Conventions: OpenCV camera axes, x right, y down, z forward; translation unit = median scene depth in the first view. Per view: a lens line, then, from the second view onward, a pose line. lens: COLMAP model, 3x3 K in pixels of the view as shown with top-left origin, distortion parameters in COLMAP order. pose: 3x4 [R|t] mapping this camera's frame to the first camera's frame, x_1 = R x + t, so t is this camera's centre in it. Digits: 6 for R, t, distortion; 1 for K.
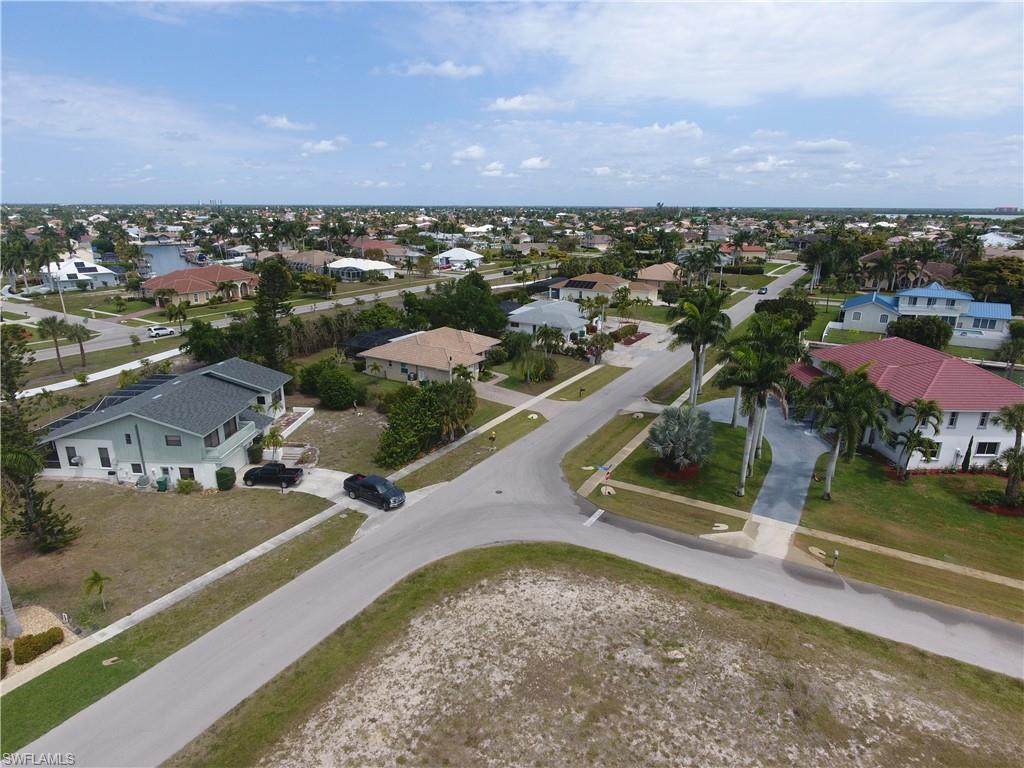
lens RADIAL K [[602.9, 0, 500.8], [0, 602.9, 394.5], [0, 0, 1]] dist [0.002667, -0.002625]
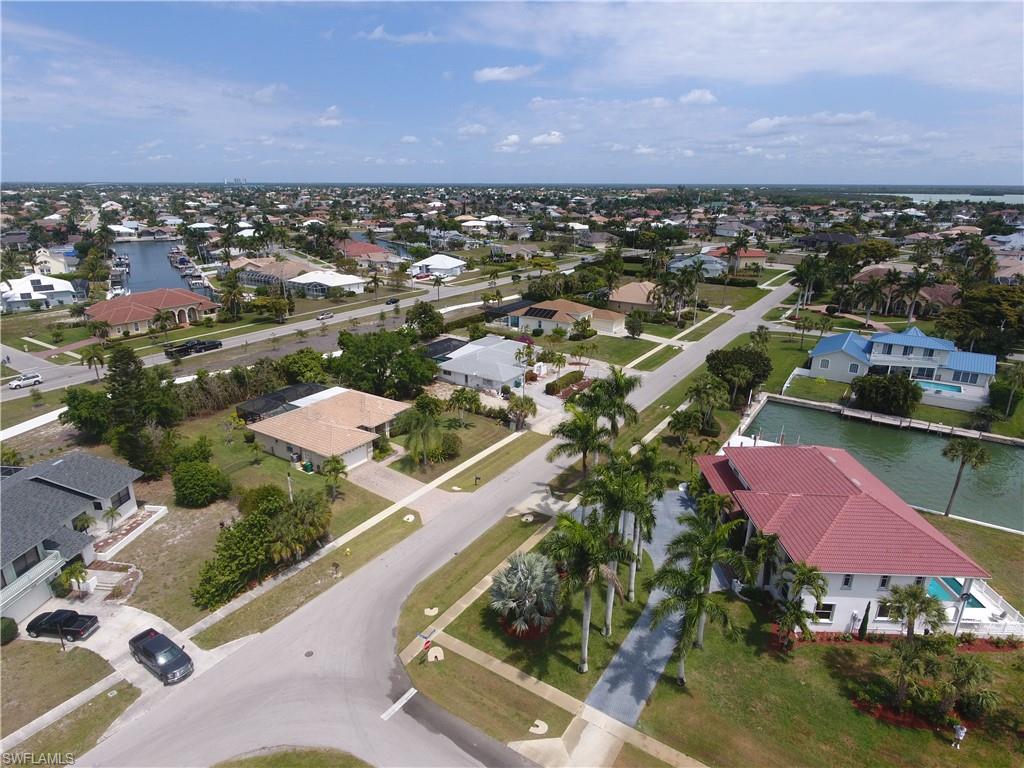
lens RADIAL K [[602.9, 0, 500.8], [0, 602.9, 394.5], [0, 0, 1]] dist [0.002667, -0.002625]
pose [[0.999230, 0.011257, -0.037592, 0.293823], [-0.009962, 0.999356, 0.034471, -0.238706], [0.037956, -0.034070, 0.998698, 0.150718]]
